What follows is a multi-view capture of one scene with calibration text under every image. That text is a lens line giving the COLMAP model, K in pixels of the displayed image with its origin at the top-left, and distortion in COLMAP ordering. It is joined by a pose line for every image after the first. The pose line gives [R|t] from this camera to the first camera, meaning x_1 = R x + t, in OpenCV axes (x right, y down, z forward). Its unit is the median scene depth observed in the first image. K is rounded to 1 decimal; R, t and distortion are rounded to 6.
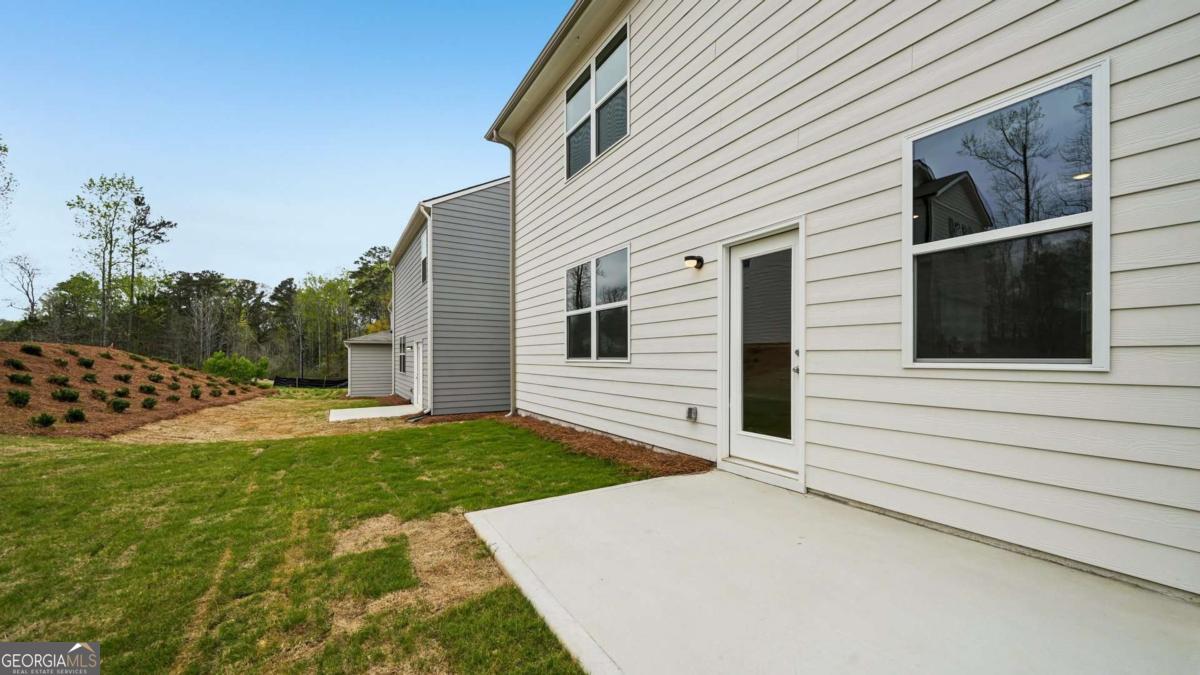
lens RADIAL K [[453.2, 0, 605.9], [0, 453.2, 358.6], [0, 0, 1]] dist [-0.003902, -0.000292]
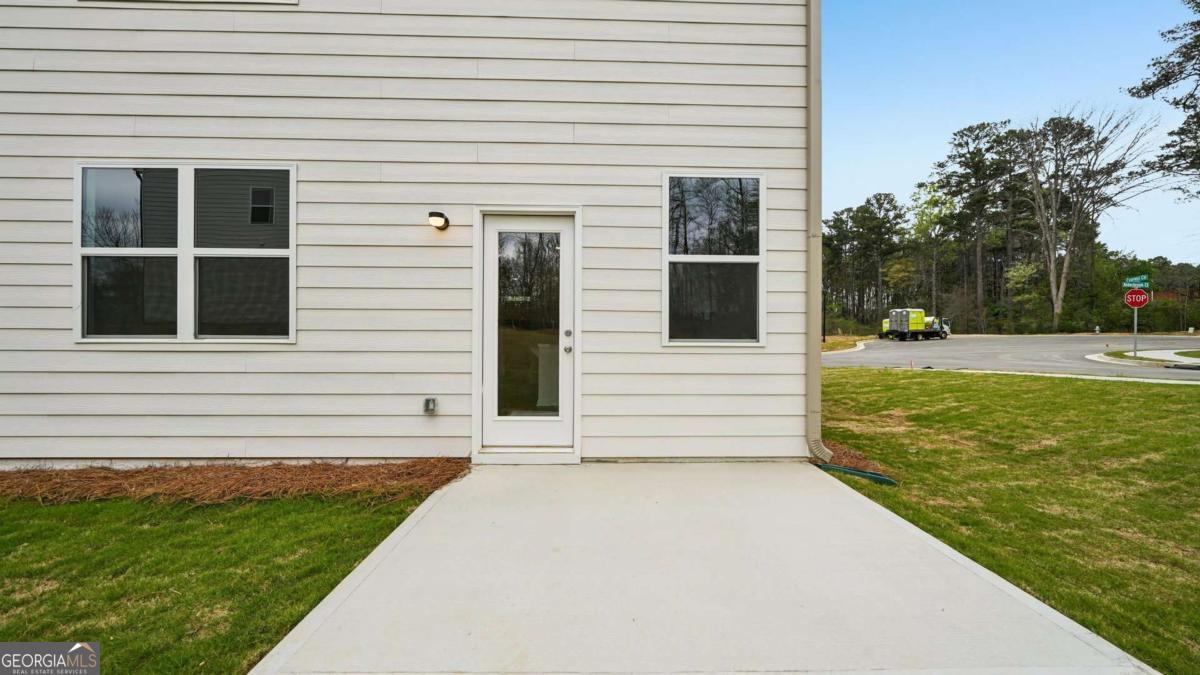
lens RADIAL K [[453.2, 0, 600.5], [0, 453.2, 335.1], [0, 0, 1]] dist [-0.003902, -0.000292]
pose [[0.479816, 0.001998, 0.877367, -0.404878], [-0.004284, 0.999991, 0.000065, -0.007388], [-0.877359, -0.003790, 0.479820, 0.365477]]
